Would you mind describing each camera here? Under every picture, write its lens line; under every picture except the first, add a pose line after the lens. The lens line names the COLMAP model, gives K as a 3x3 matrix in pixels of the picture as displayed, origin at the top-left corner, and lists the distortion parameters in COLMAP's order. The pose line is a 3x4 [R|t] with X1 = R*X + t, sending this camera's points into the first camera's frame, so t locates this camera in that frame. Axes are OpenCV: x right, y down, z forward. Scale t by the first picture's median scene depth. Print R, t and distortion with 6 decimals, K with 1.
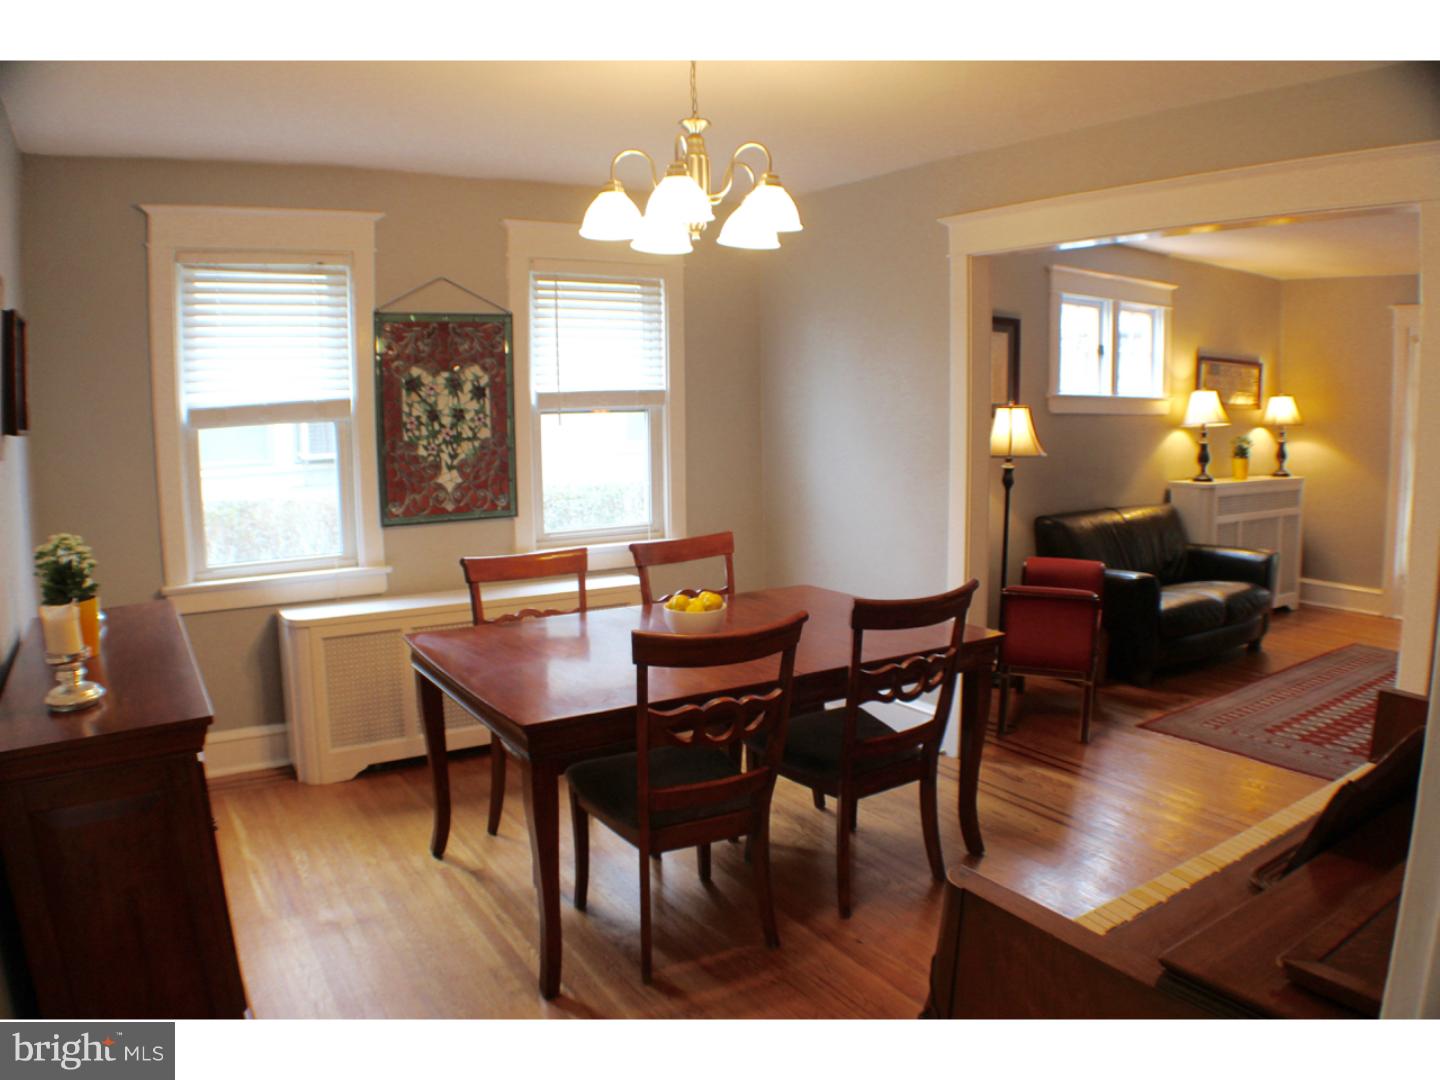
lens RADIAL K [[1119.0, 0, 720.0], [0, 1119.0, 540.0], [0, 0, 1]] dist [-0.259036, 0.002986]
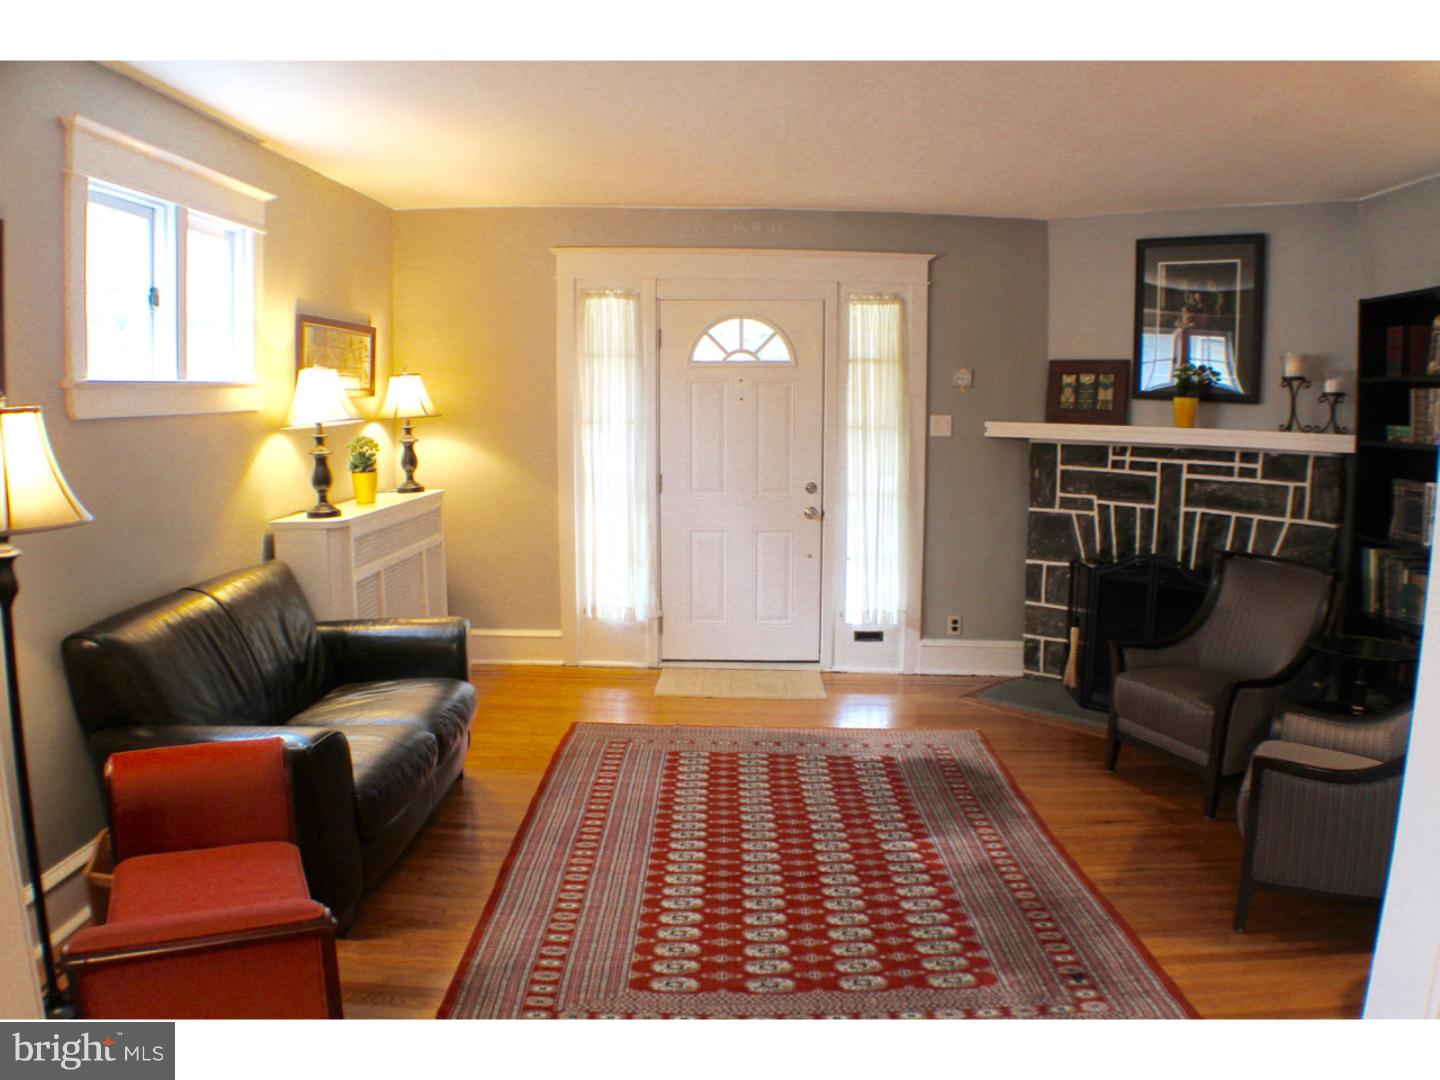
lens RADIAL K [[1063.3, 0, 720.0], [0, 1063.3, 540.0], [0, 0, 1]] dist [-0.174068, 0.007893]
pose [[0.588824, -0.098341, 0.802257, 0.105502], [0.089196, 0.994414, 0.056429, -0.055480], [-0.803325, 0.038331, 0.594306, 0.457705]]
